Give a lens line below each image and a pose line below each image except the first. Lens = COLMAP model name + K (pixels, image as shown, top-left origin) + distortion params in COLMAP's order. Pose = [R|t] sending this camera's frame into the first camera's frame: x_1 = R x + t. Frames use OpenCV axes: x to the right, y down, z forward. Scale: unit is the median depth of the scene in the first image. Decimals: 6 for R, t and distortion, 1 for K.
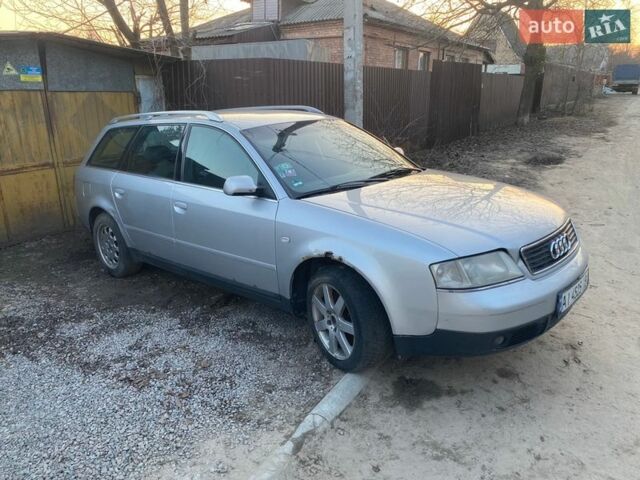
lens RADIAL K [[474.4, 0, 320.0], [0, 474.4, 240.0], [0, 0, 1]] dist [0.028344, -0.006607]
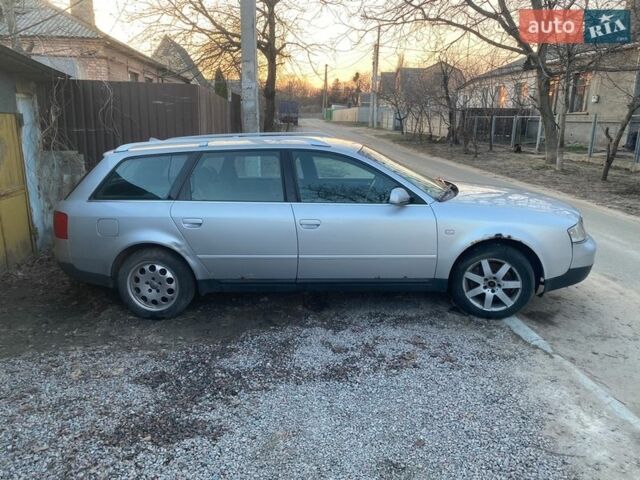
lens RADIAL K [[474.4, 0, 320.0], [0, 474.4, 240.0], [0, 0, 1]] dist [0.028344, -0.006607]
pose [[0.799939, -0.128427, 0.586178, -1.031900], [0.157752, 0.987478, 0.001069, -0.035522], [-0.578975, 0.091616, 0.810182, 0.122650]]
